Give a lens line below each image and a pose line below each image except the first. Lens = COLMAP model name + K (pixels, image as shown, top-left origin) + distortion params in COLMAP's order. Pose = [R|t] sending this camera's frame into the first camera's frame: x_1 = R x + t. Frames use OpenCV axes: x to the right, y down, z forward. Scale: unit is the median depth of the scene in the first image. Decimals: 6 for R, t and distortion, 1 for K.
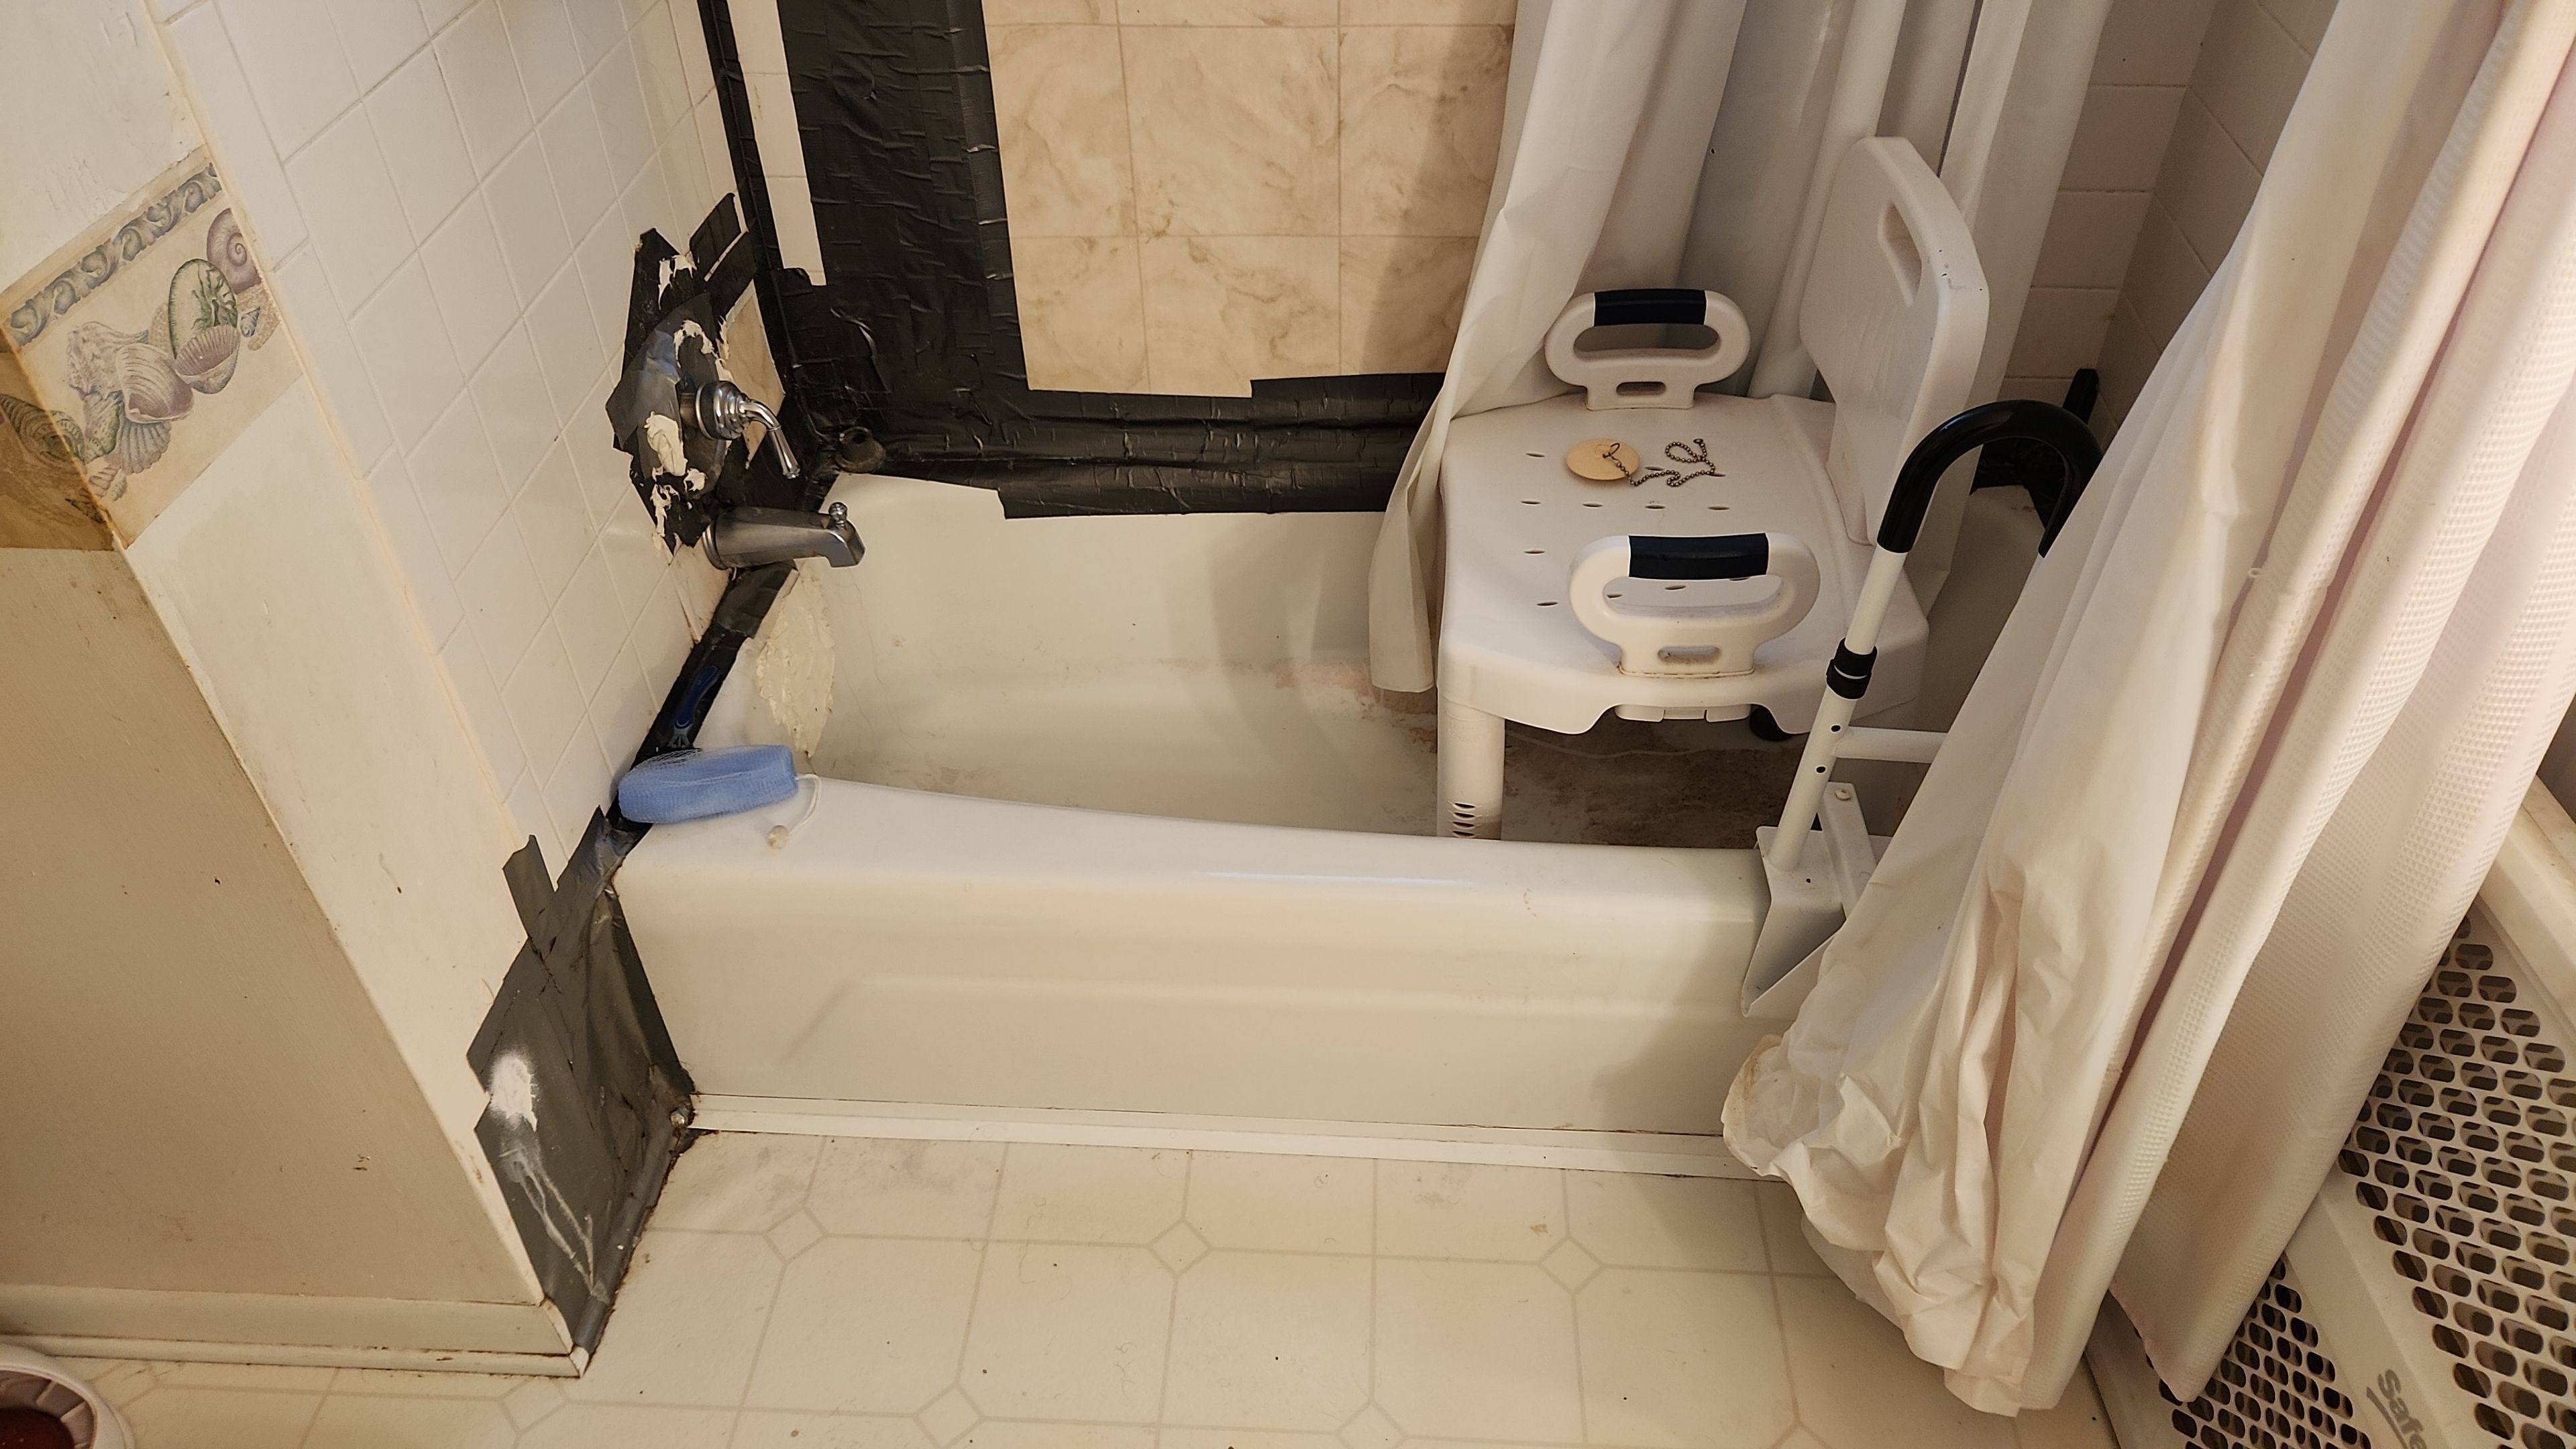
lens RADIAL K [[1729.0, 0, 1297.3], [0, 1729.0, 719.3], [0, 0, 1]] dist [0.080107, -0.080245]
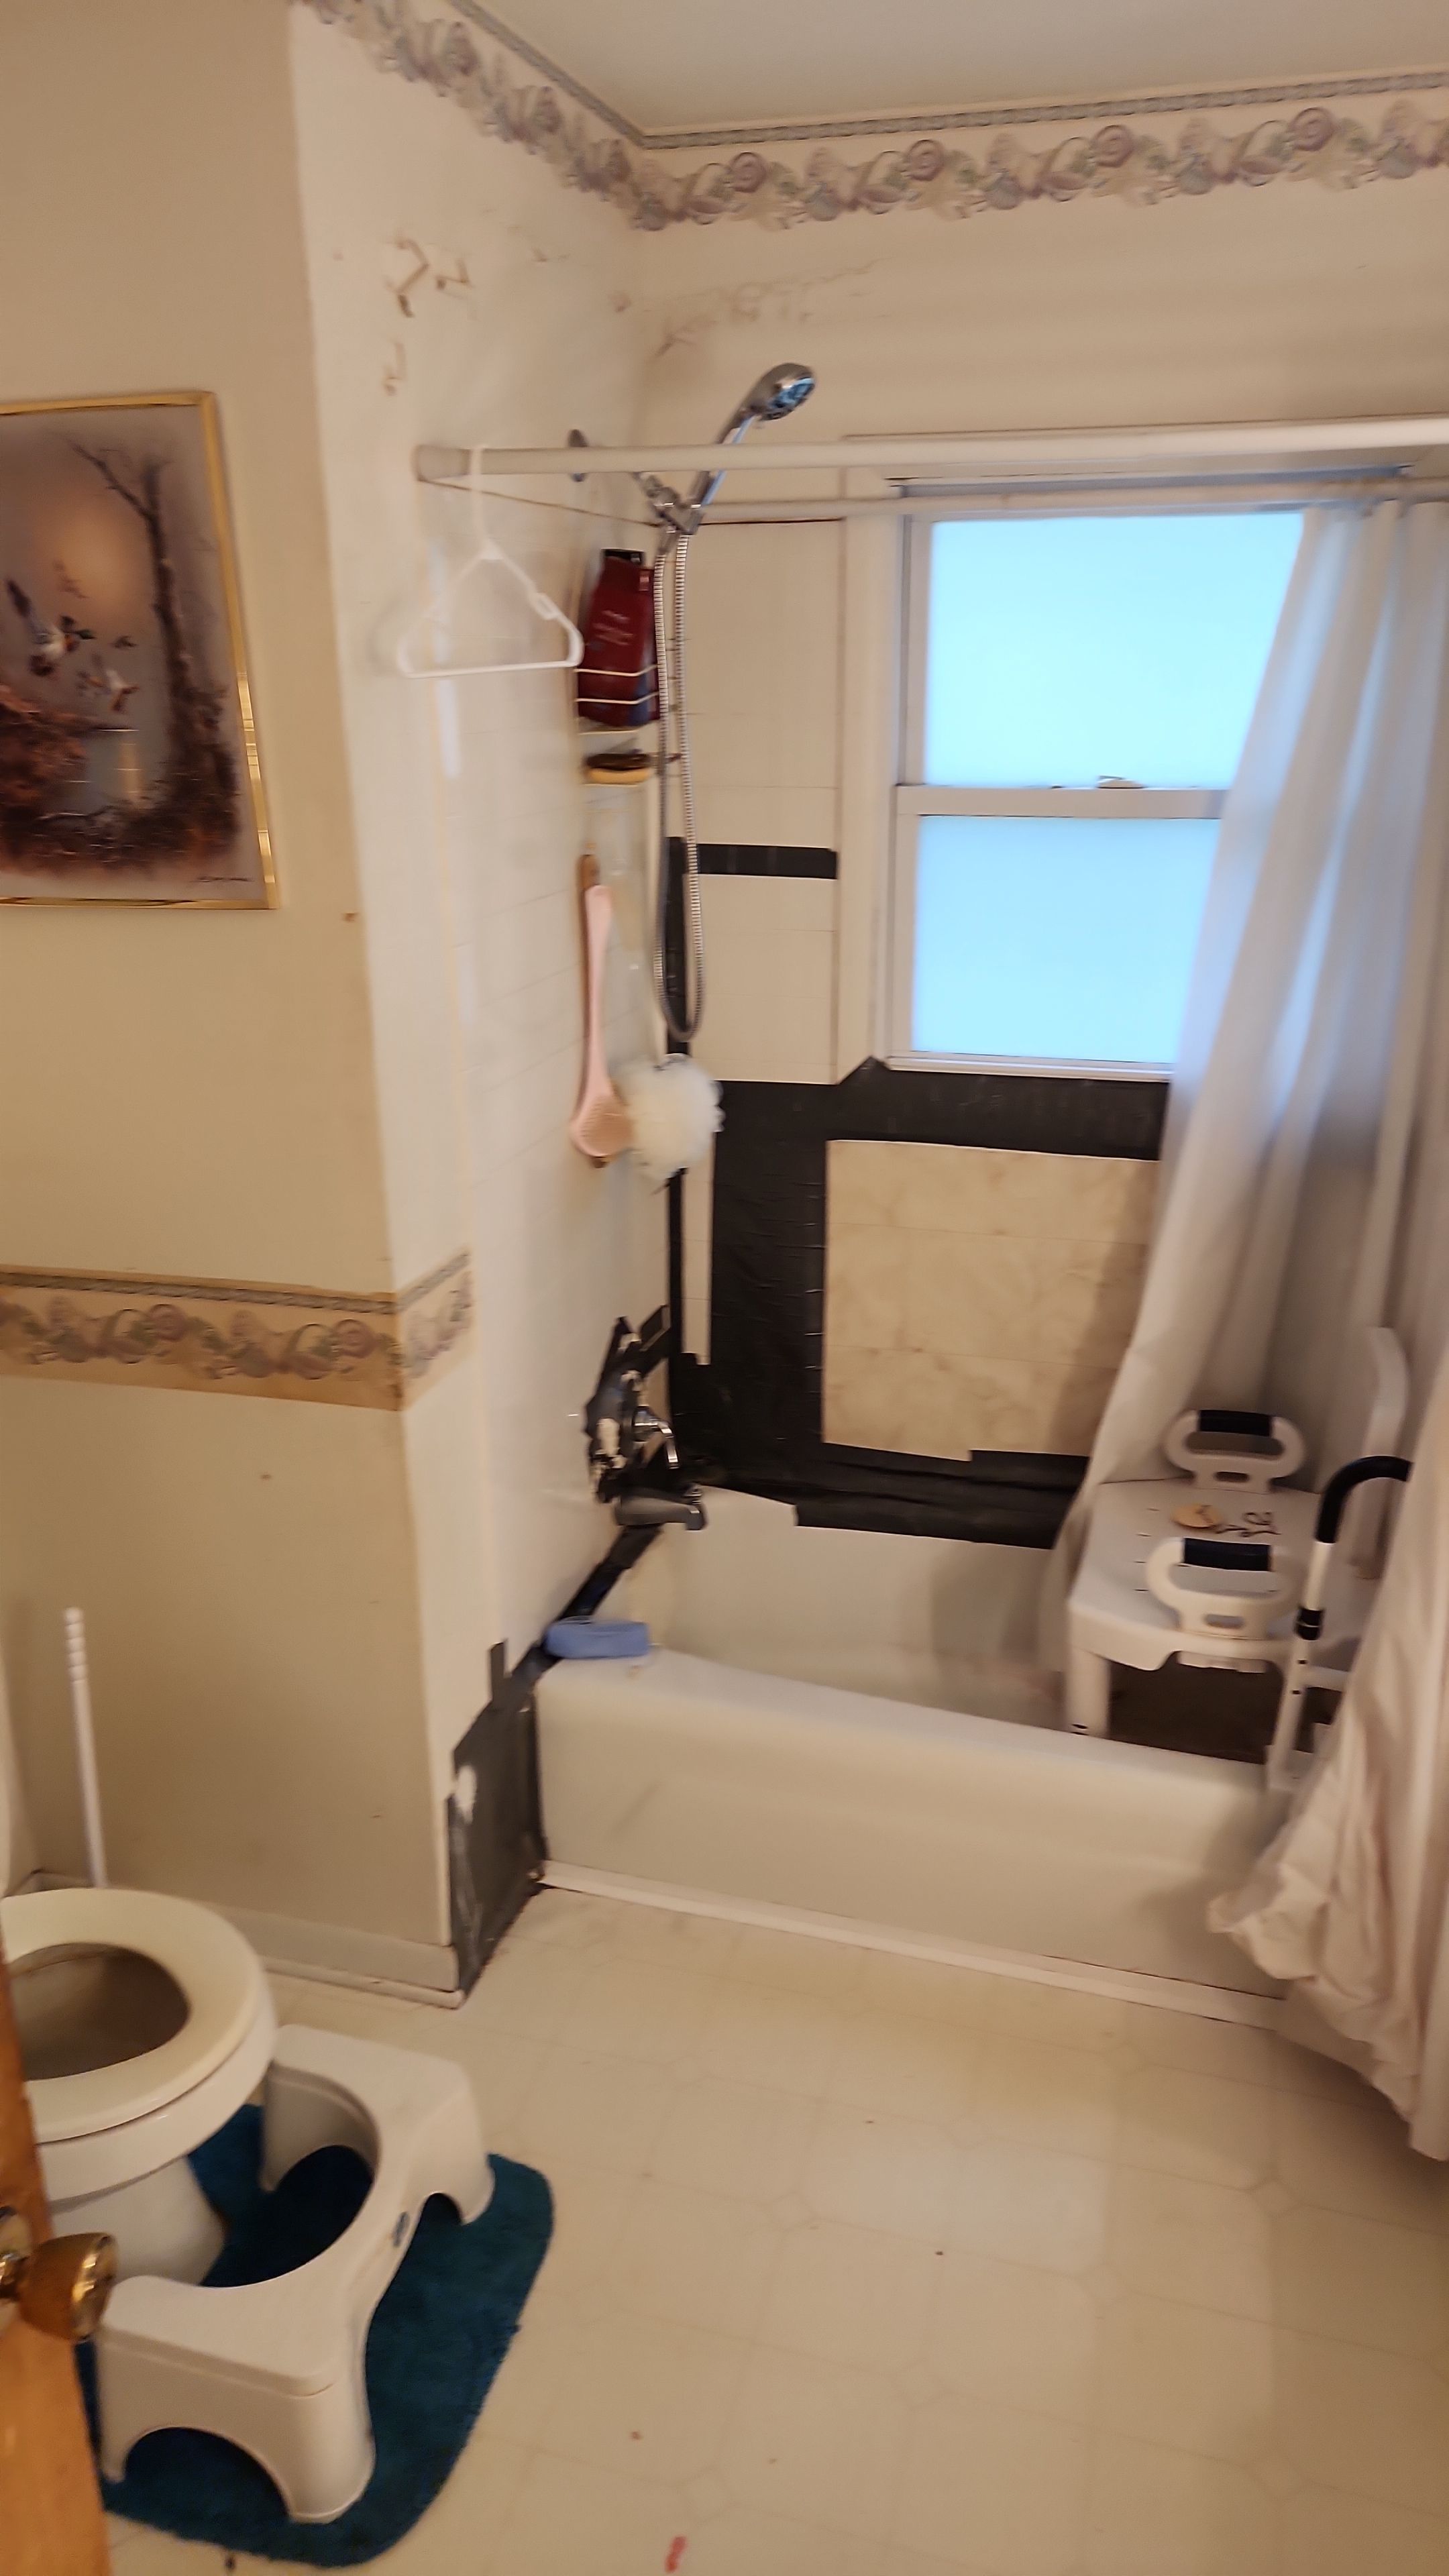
lens RADIAL K [[1729.0, 0, 757.1], [0, 1729.0, 1267.9], [0, 0, 1]] dist [0.080107, -0.080245]
pose [[0.976852, 0.077547, -0.199365, 0.093751], [-0.144094, 0.927355, -0.345324, 0.238203], [0.158103, 0.366058, 0.917063, -0.542865]]
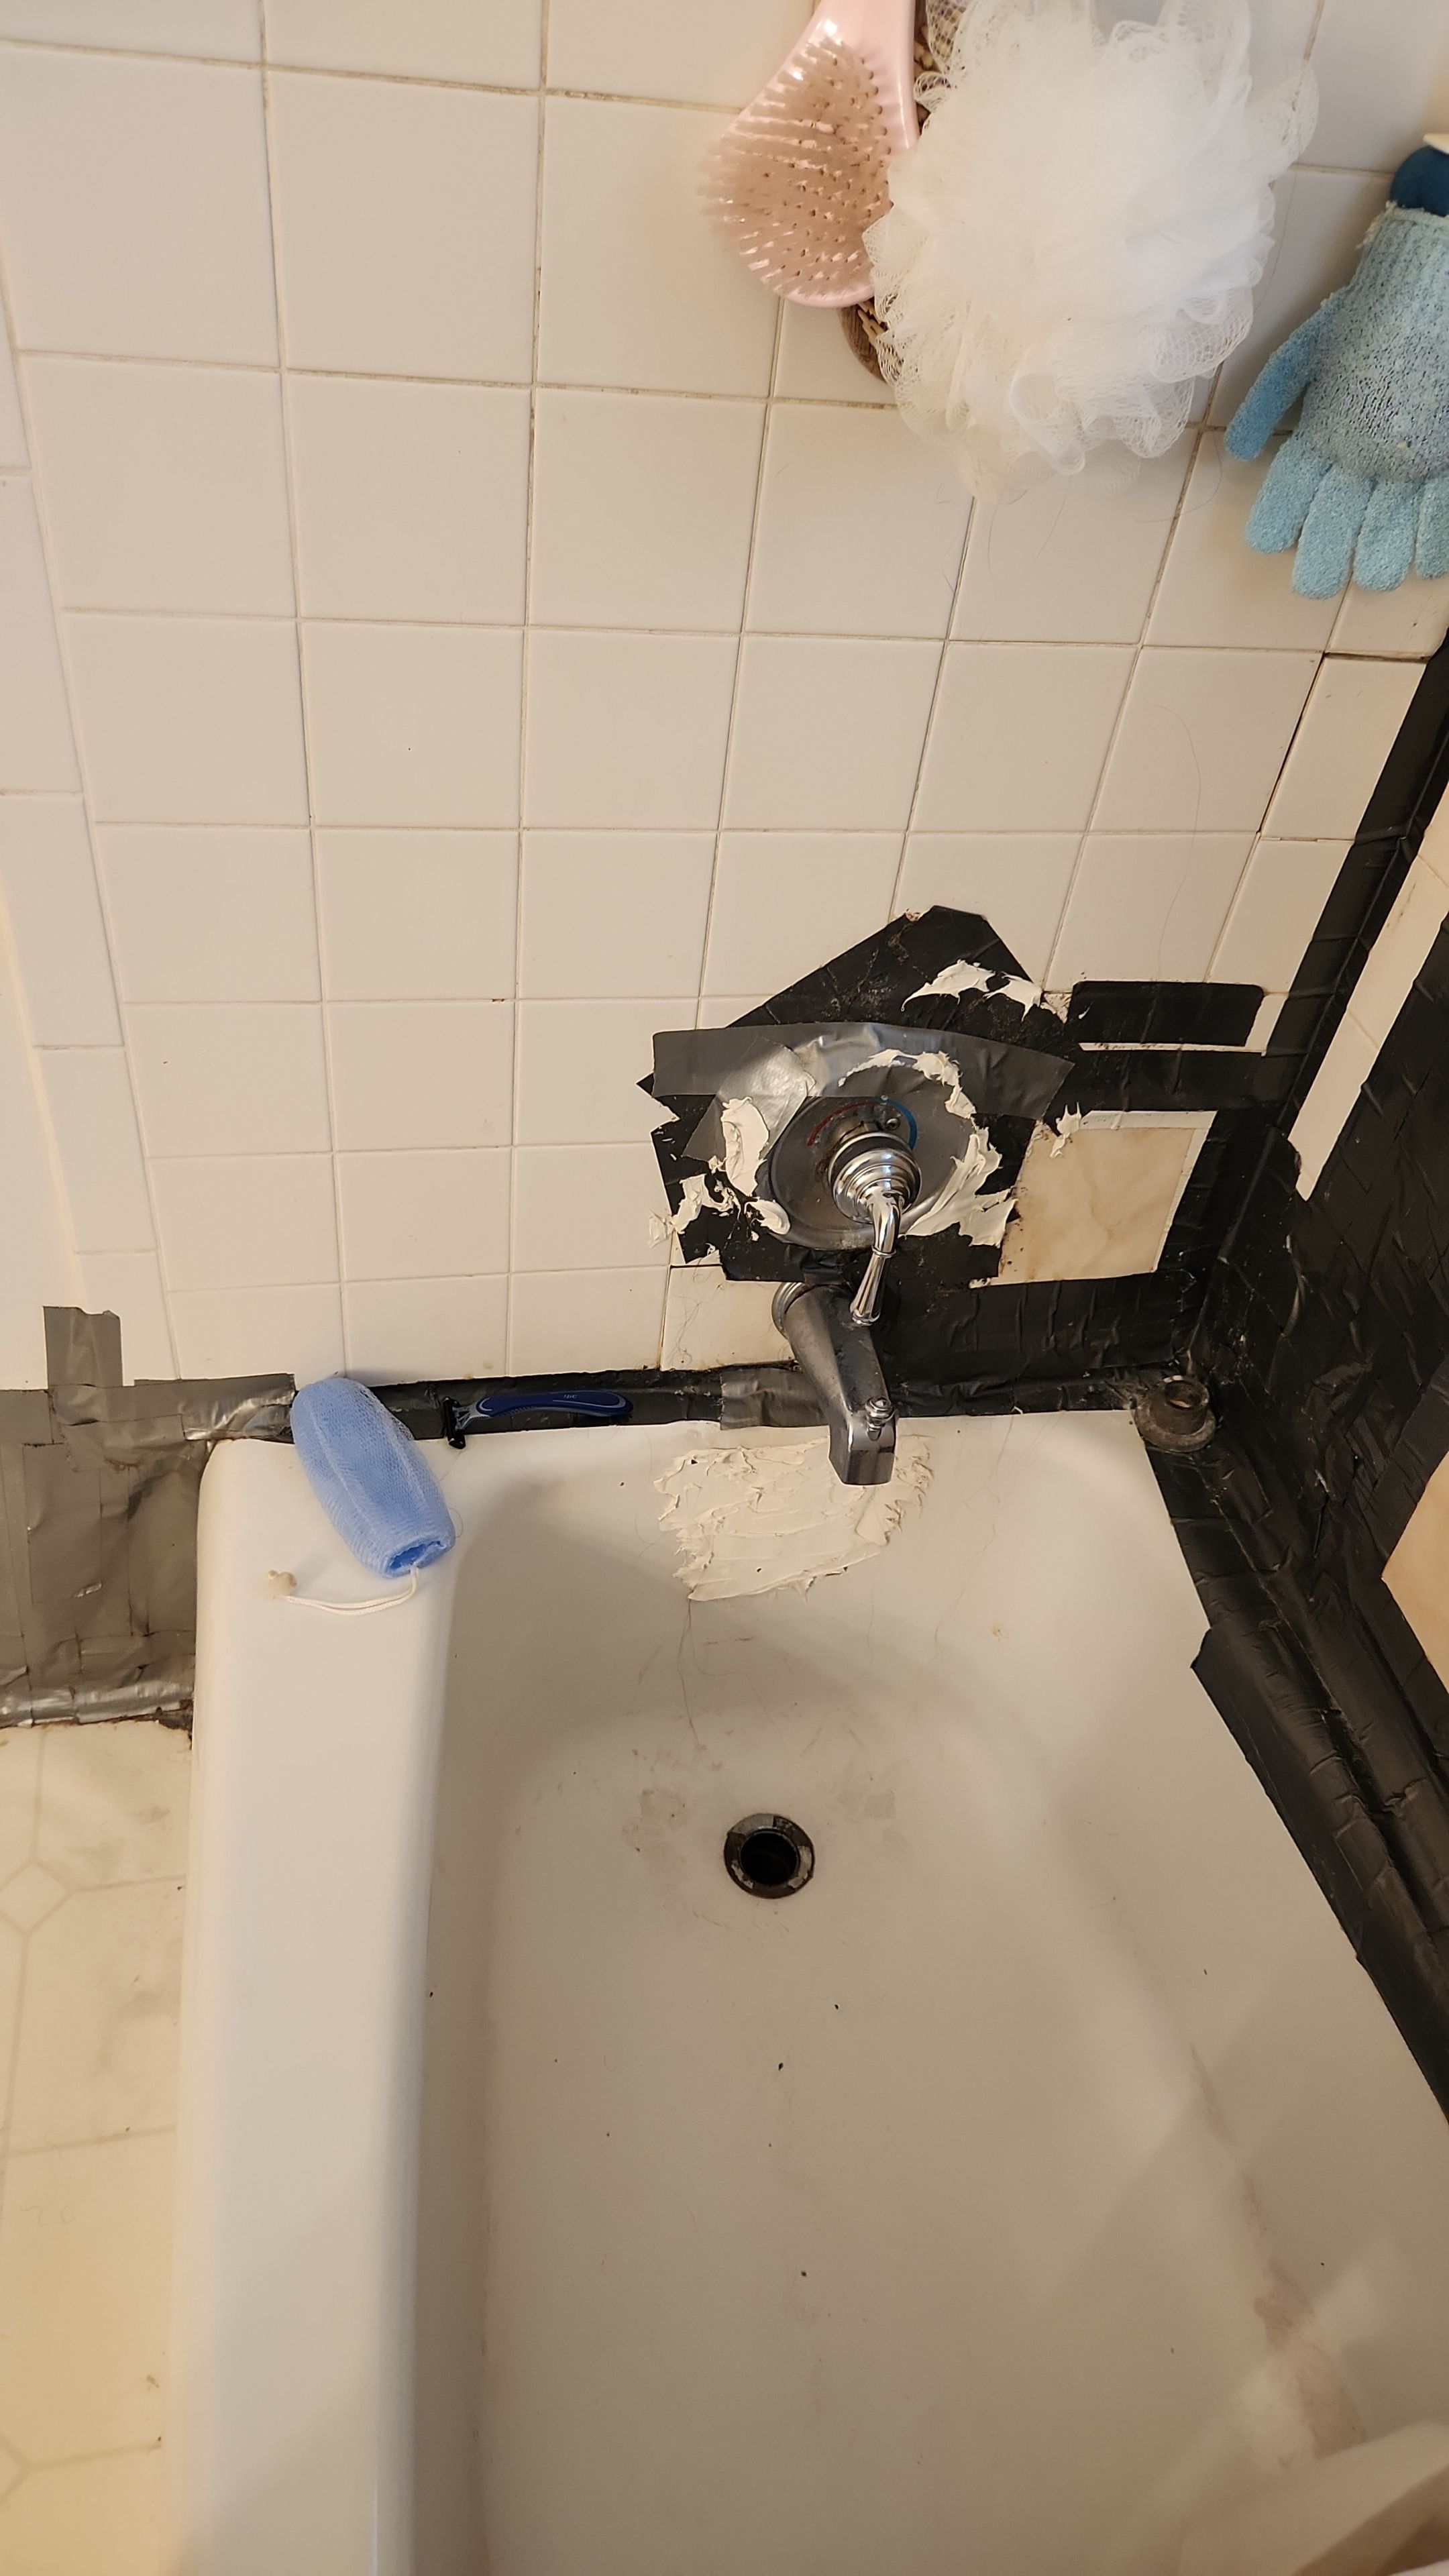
lens RADIAL K [[1729.0, 0, 737.9], [0, 1729.0, 1310.3], [0, 0, 1]] dist [0.080107, -0.080245]
pose [[0.242559, 0.694458, -0.677417, 0.127347], [-0.715673, 0.599508, 0.358332, -0.345963], [0.654963, 0.397892, 0.642421, 0.582545]]
